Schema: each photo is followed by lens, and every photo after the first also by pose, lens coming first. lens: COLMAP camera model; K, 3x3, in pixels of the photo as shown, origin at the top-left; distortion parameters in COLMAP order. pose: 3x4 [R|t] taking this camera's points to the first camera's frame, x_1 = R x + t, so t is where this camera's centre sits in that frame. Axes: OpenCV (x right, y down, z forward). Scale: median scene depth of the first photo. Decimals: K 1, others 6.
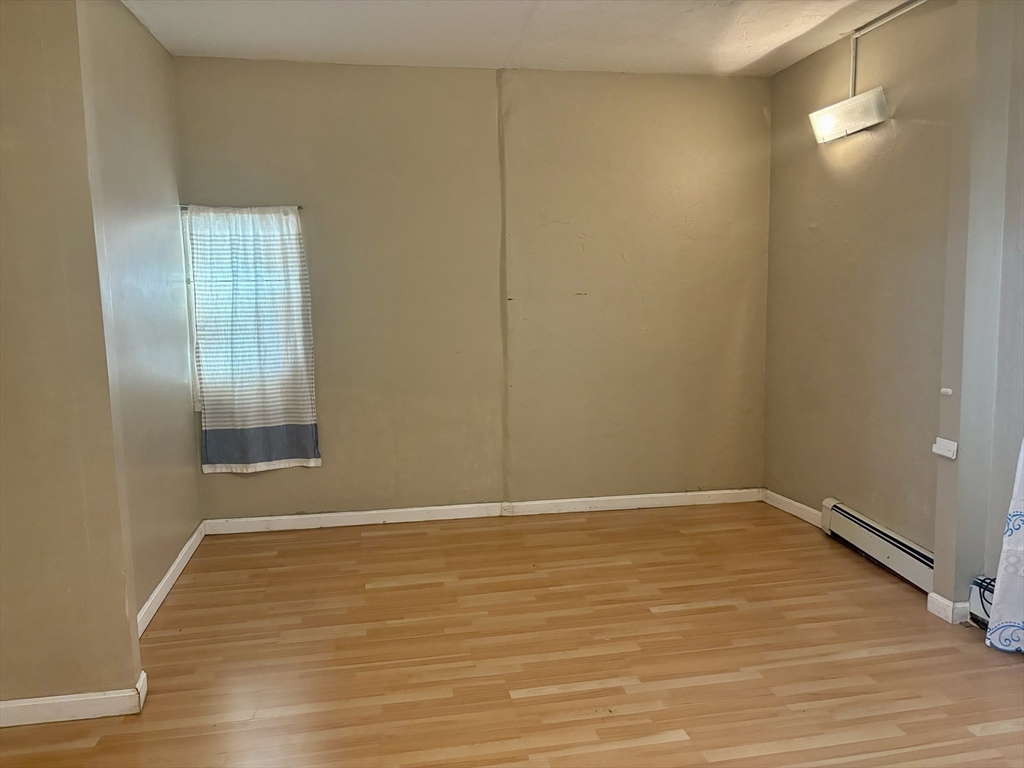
lens RADIAL K [[775.9, 0, 512.6], [0, 775.9, 381.4], [0, 0, 1]] dist [0.044419, -0.045346]
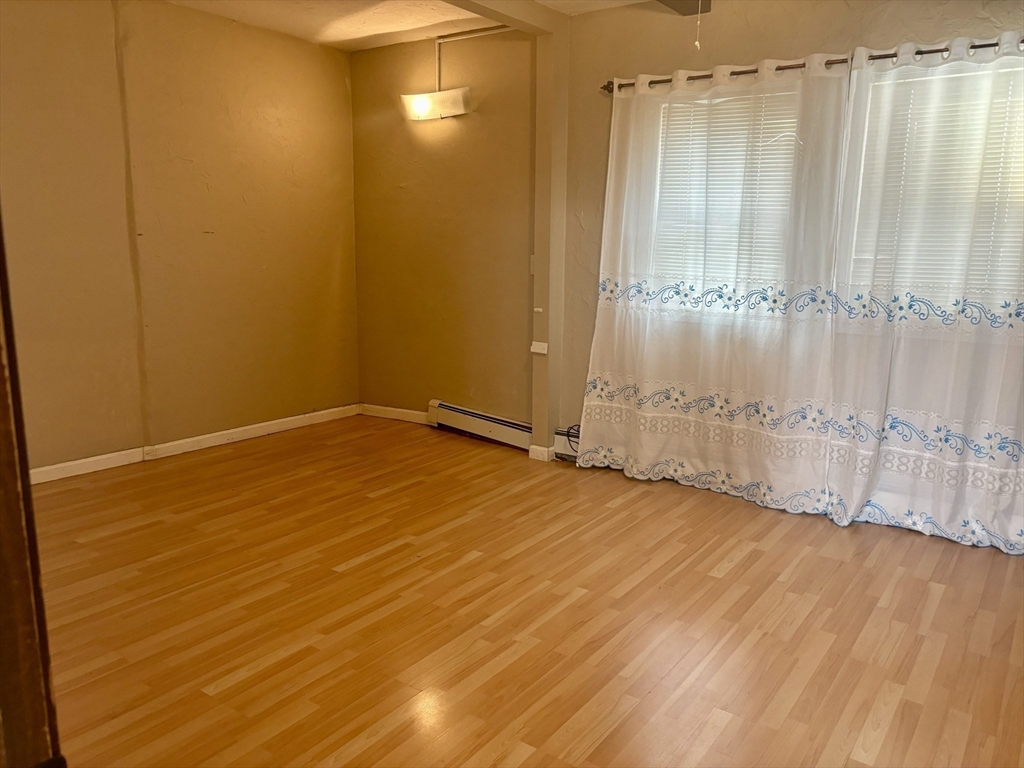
lens RADIAL K [[775.9, 0, 511.3], [0, 775.9, 381.9], [0, 0, 1]] dist [0.044419, -0.045346]
pose [[0.715876, -0.094401, 0.691816, -0.453271], [0.049927, 0.995203, 0.084137, 0.019738], [-0.696440, -0.025691, 0.717155, -0.028429]]
